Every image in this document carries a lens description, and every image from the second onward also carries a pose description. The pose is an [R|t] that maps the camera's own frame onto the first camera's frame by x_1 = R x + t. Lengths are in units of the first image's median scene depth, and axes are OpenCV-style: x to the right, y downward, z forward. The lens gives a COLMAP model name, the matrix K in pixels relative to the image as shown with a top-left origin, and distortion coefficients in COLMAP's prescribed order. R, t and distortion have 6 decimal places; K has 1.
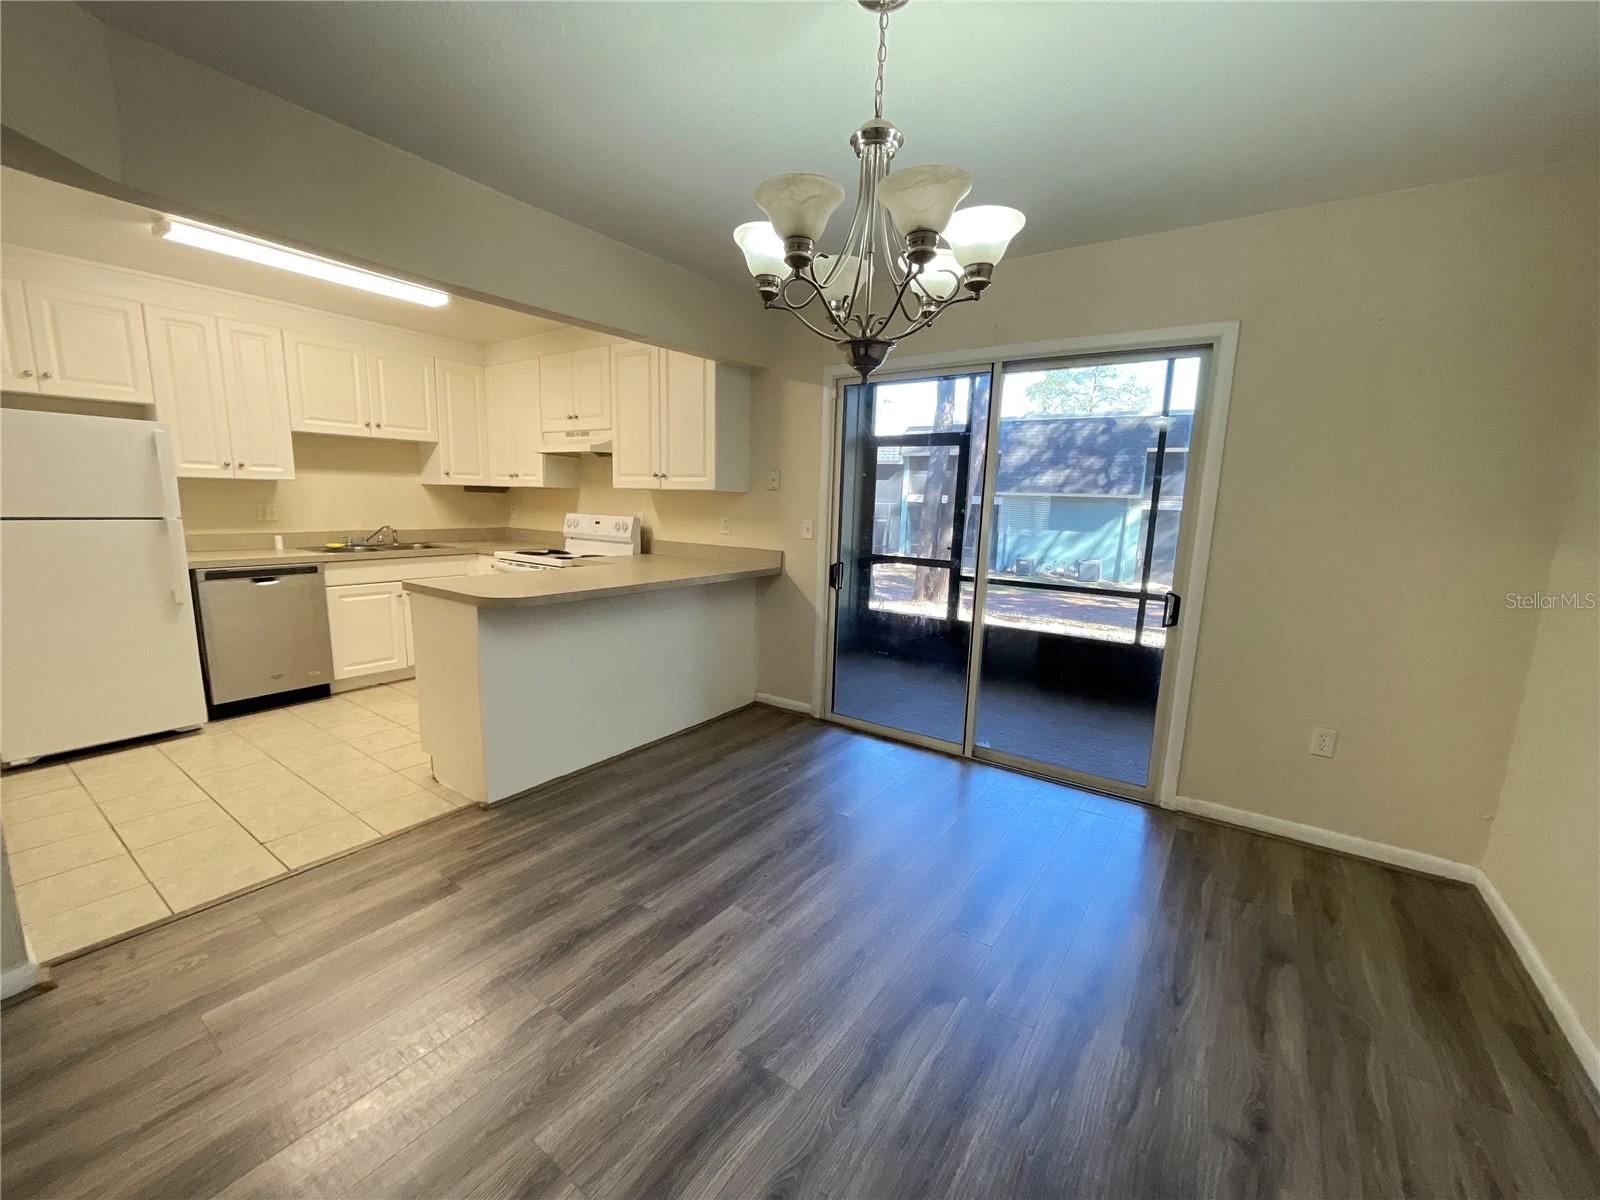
lens RADIAL K [[649.2, 0, 791.1], [0, 649.2, 608.9], [0, 0, 1]] dist [-0.002876, 0.002339]
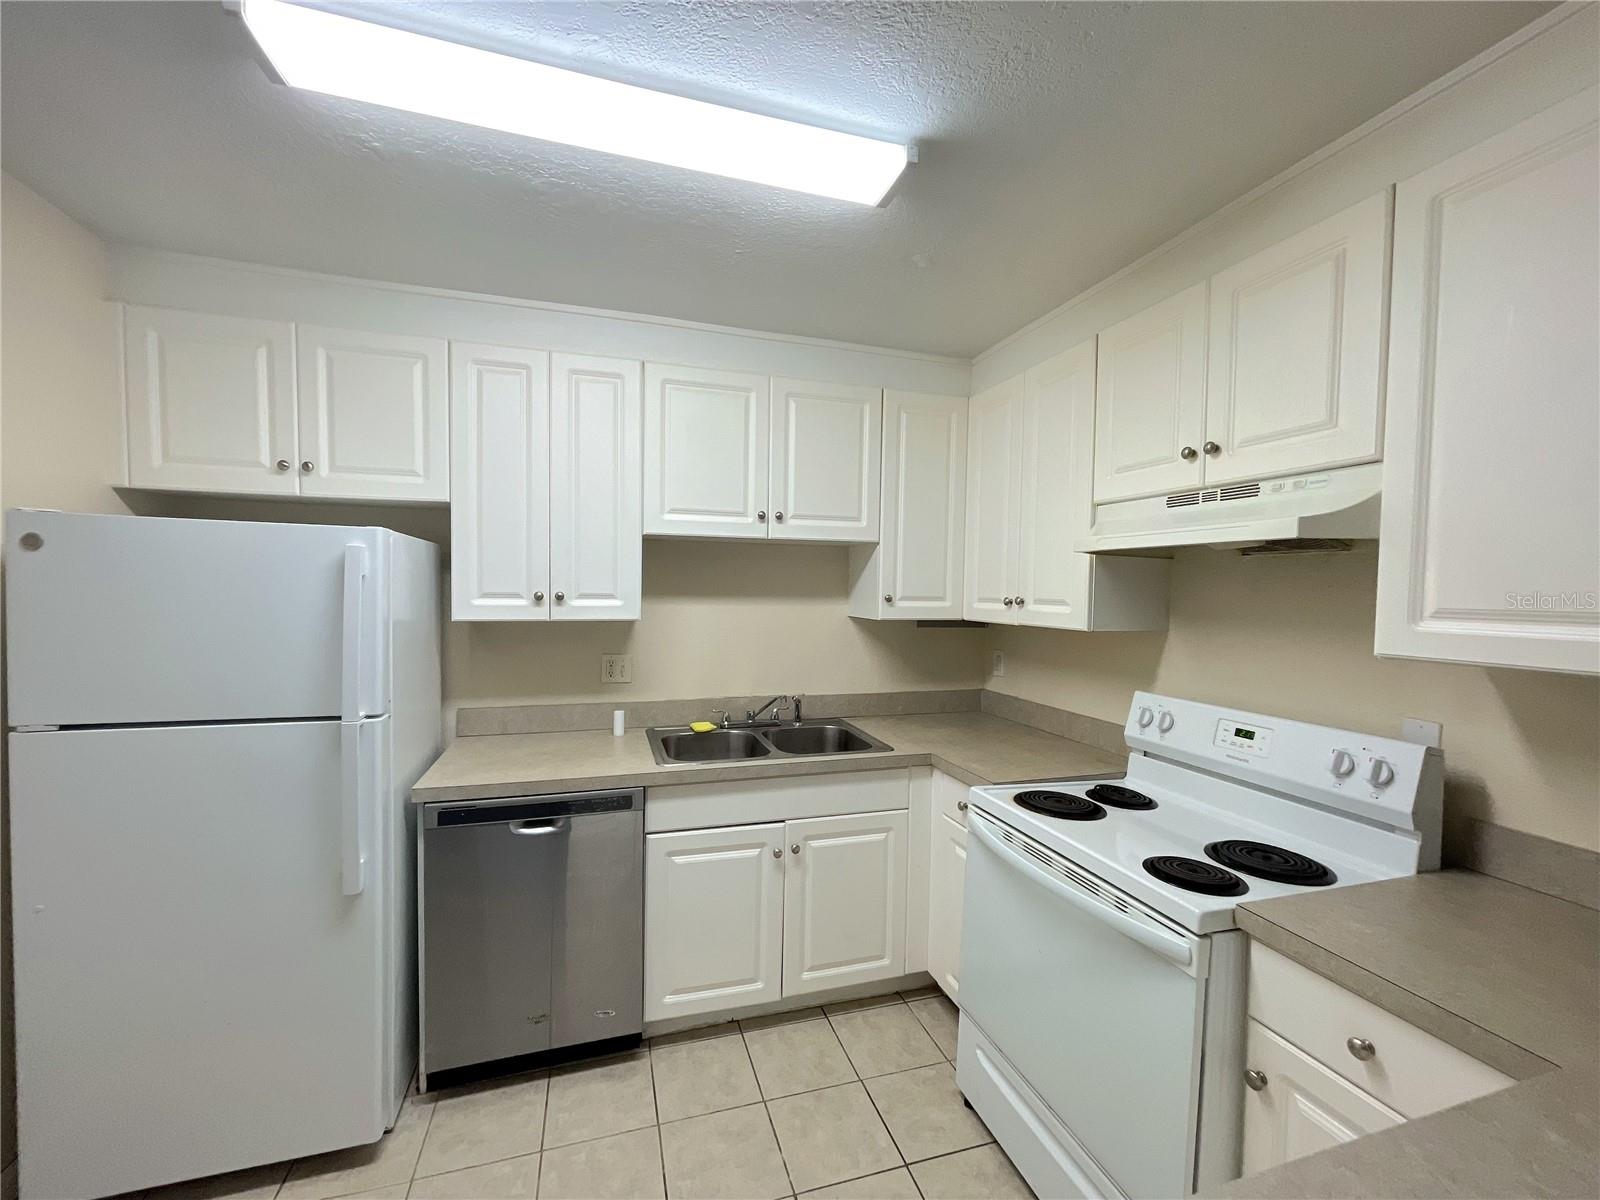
lens RADIAL K [[649.2, 0, 792.3], [0, 649.2, 609.1], [0, 0, 1]] dist [-0.002876, 0.002339]
pose [[0.791928, 0.004736, -0.610596, -0.308149], [-0.096279, 0.988430, -0.117205, -0.149611], [0.602976, 0.151605, 0.783221, 0.616755]]
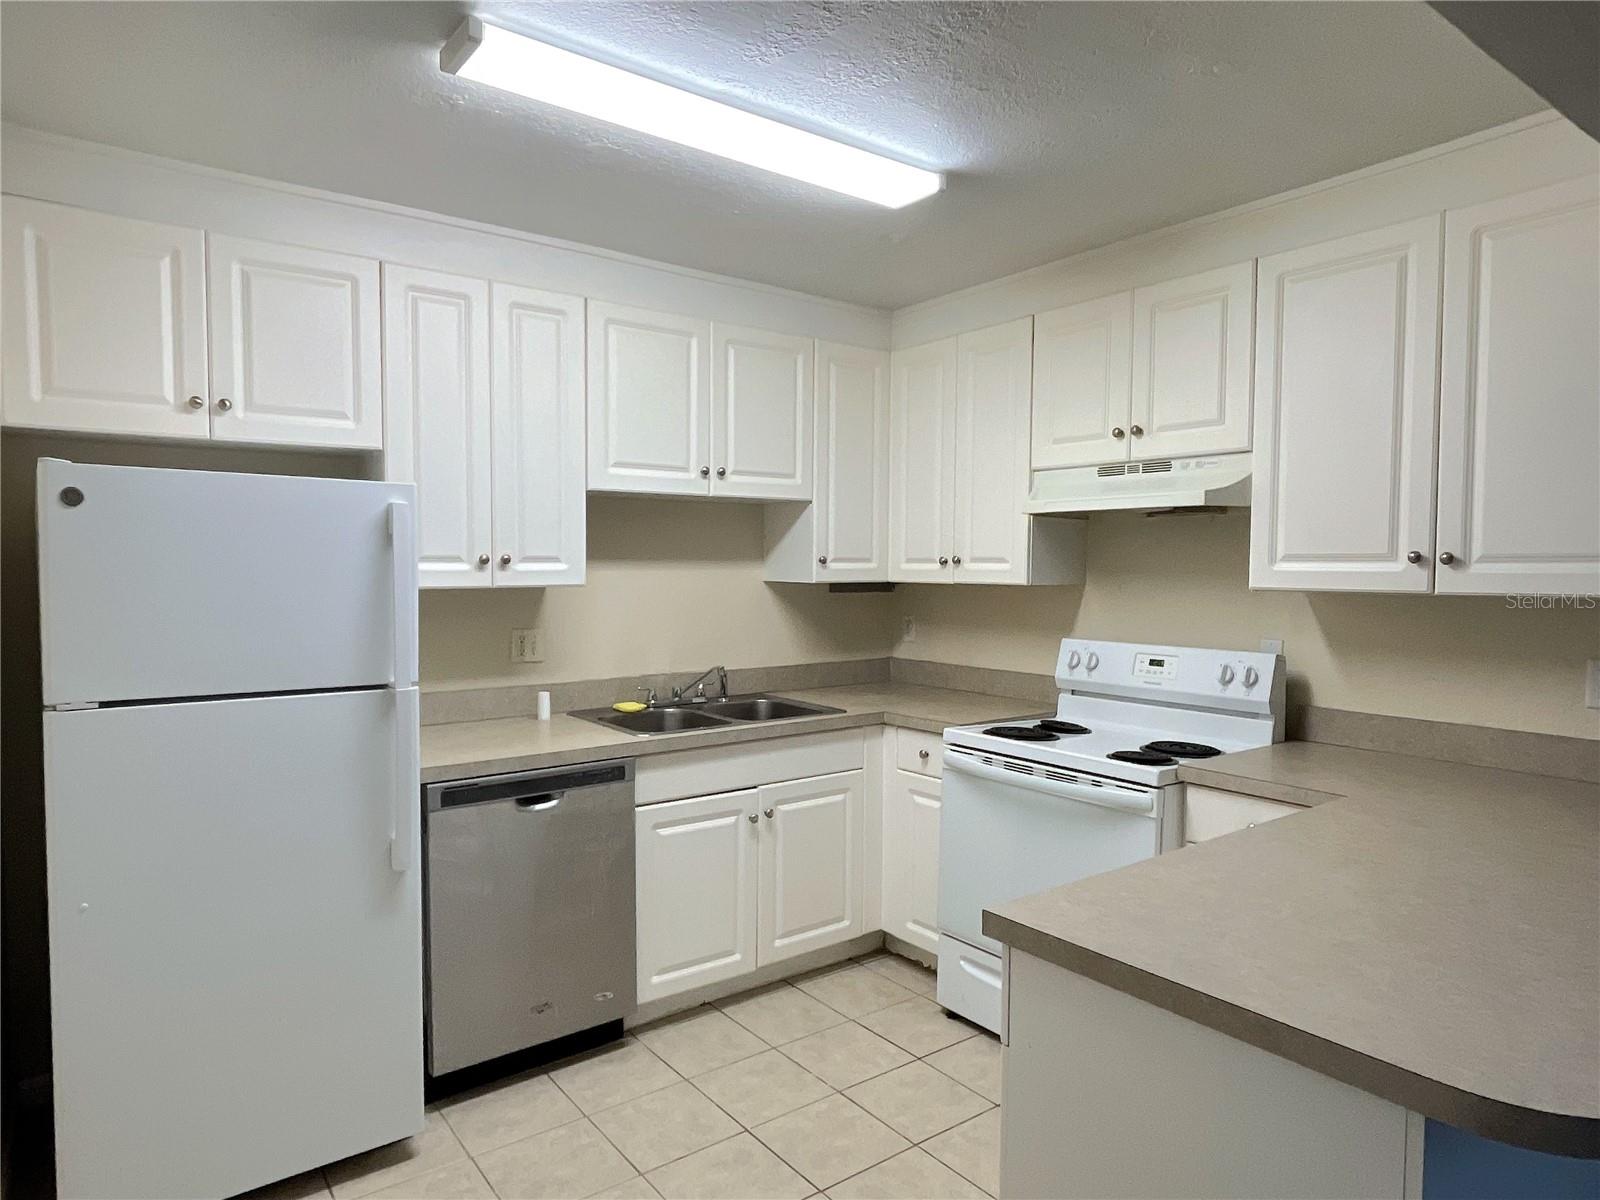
lens RADIAL K [[973.4, 0, 790.5], [0, 973.4, 612.6], [0, 0, 1]] dist [0.010792, -0.016300]
pose [[0.952669, -0.008402, -0.303895, -0.370280], [-0.028897, 0.992590, -0.118030, -0.090081], [0.302634, 0.121225, 0.945366, 0.324482]]
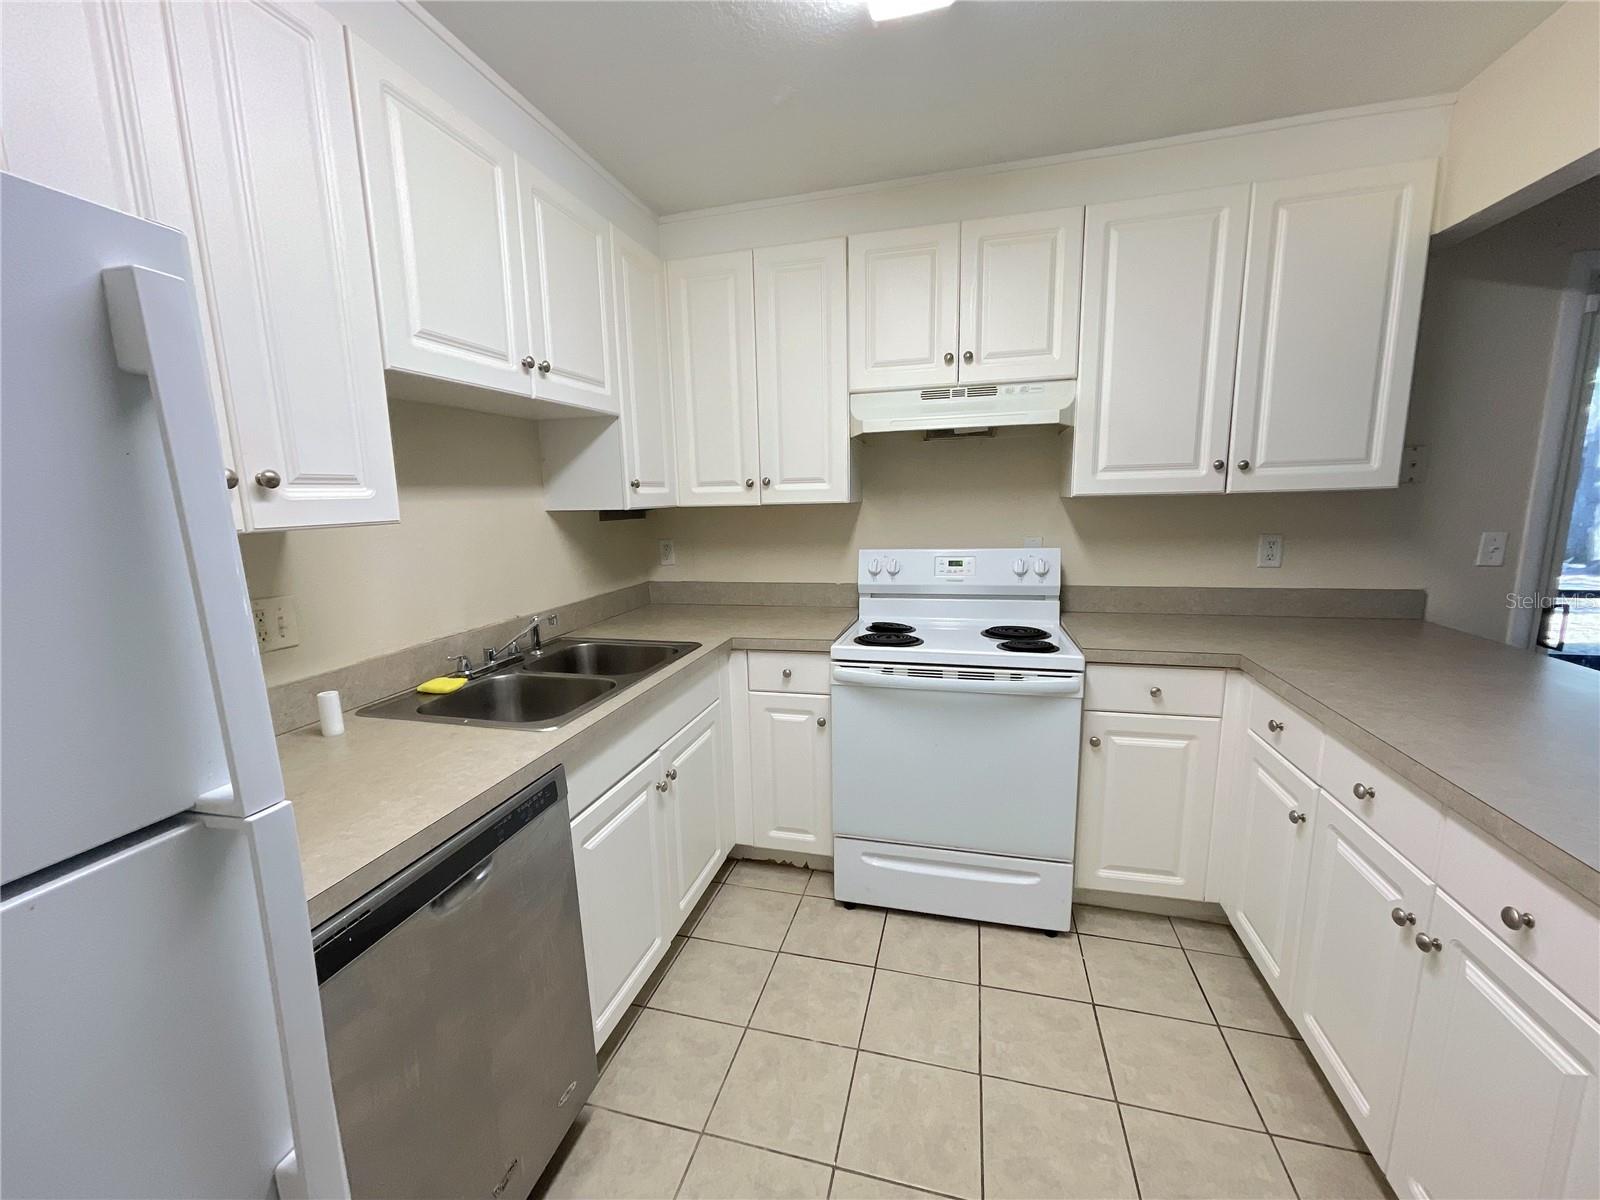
lens RADIAL K [[649.2, 0, 795.7], [0, 649.2, 611.0], [0, 0, 1]] dist [-0.002876, 0.002339]
pose [[0.934828, -0.112589, 0.336779, -0.669705], [0.109695, 0.993580, 0.027675, -0.136611], [-0.337733, 0.011071, 0.941177, 0.604188]]
